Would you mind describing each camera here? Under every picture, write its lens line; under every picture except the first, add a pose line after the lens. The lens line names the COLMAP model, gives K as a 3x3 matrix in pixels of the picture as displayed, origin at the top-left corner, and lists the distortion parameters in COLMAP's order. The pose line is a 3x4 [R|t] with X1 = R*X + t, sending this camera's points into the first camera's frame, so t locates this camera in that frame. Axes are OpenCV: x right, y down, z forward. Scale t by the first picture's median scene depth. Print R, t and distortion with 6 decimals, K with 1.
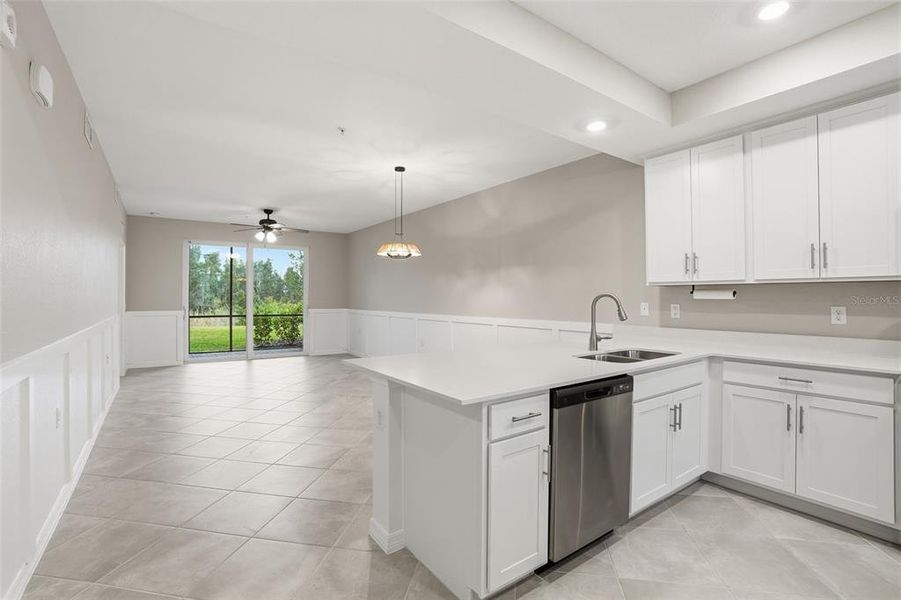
lens RADIAL K [[415.5, 0, 447.3], [0, 415.5, 294.5], [0, 0, 1]] dist [-0.052646, 0.014325]
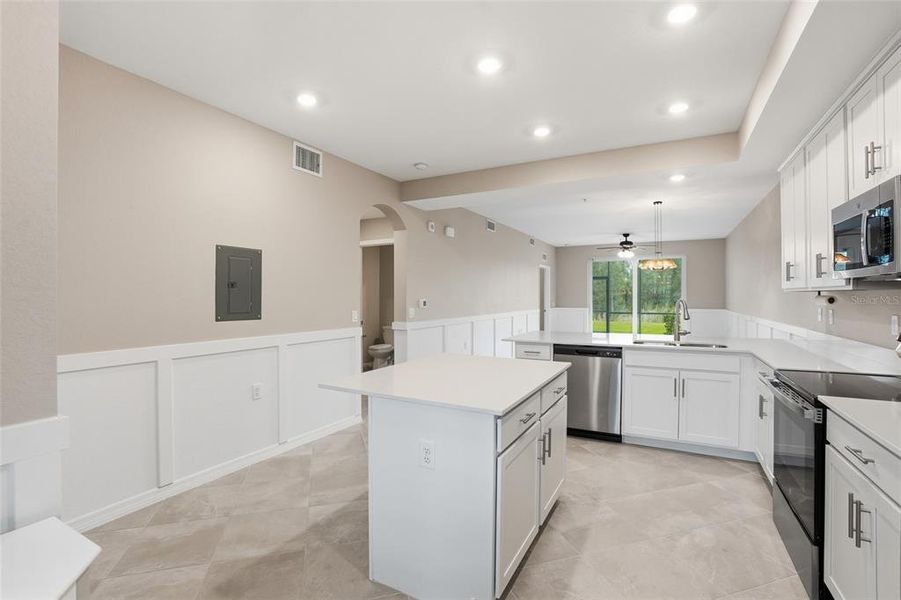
lens RADIAL K [[415.5, 0, 447.3], [0, 415.5, 297.2], [0, 0, 1]] dist [-0.052646, 0.014325]
pose [[0.439377, -0.001222, -0.898302, 0.997174], [0.010388, 0.999939, 0.003721, -0.019291], [0.898243, -0.010966, 0.439363, -0.234976]]
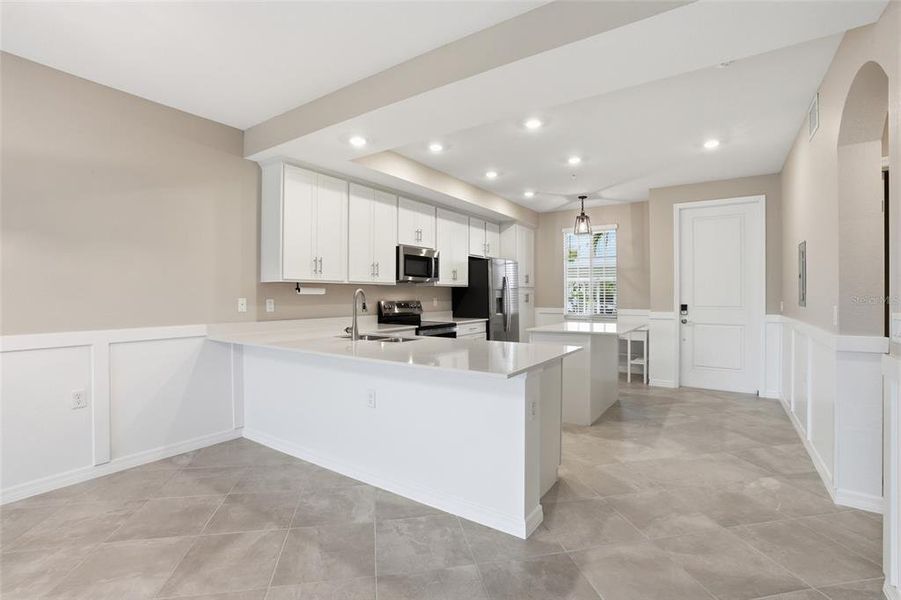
lens RADIAL K [[415.5, 0, 451.8], [0, 415.5, 293.8], [0, 0, 1]] dist [-0.052646, 0.014325]
pose [[-0.351272, -0.001710, 0.936272, -0.629025], [-0.008247, 0.999965, -0.001268, 0.006753], [-0.936237, -0.008167, -0.351274, 0.921059]]
